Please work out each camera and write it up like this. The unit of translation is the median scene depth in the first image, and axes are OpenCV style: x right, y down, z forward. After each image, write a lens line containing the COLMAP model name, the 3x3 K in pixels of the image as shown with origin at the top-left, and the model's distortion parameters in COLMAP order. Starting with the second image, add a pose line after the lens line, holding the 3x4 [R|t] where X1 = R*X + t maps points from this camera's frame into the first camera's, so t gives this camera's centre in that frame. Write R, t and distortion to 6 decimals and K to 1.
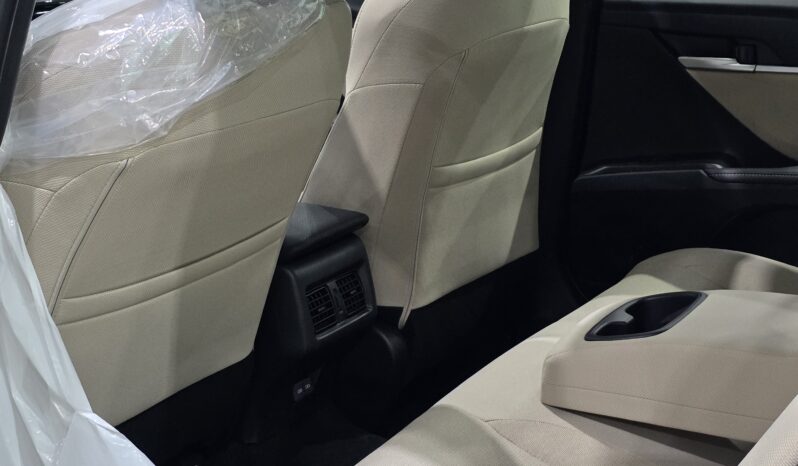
lens RADIAL K [[1458.3, 0, 399.6], [0, 1458.3, 265.4], [0, 0, 1]] dist [0.094552, -0.051292]
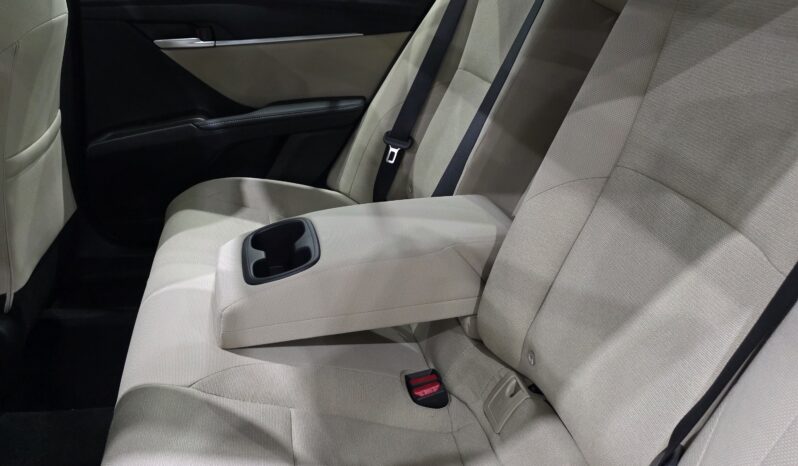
lens RADIAL K [[730.0, 0, 399.0], [0, 730.0, 233.0], [0, 0, 1]] dist [0.039371, -0.011742]
pose [[0.752967, -0.253790, 0.607150, -0.087039], [0.193663, 0.967241, 0.164134, -0.041953], [-0.628916, -0.006005, 0.777450, 0.355427]]
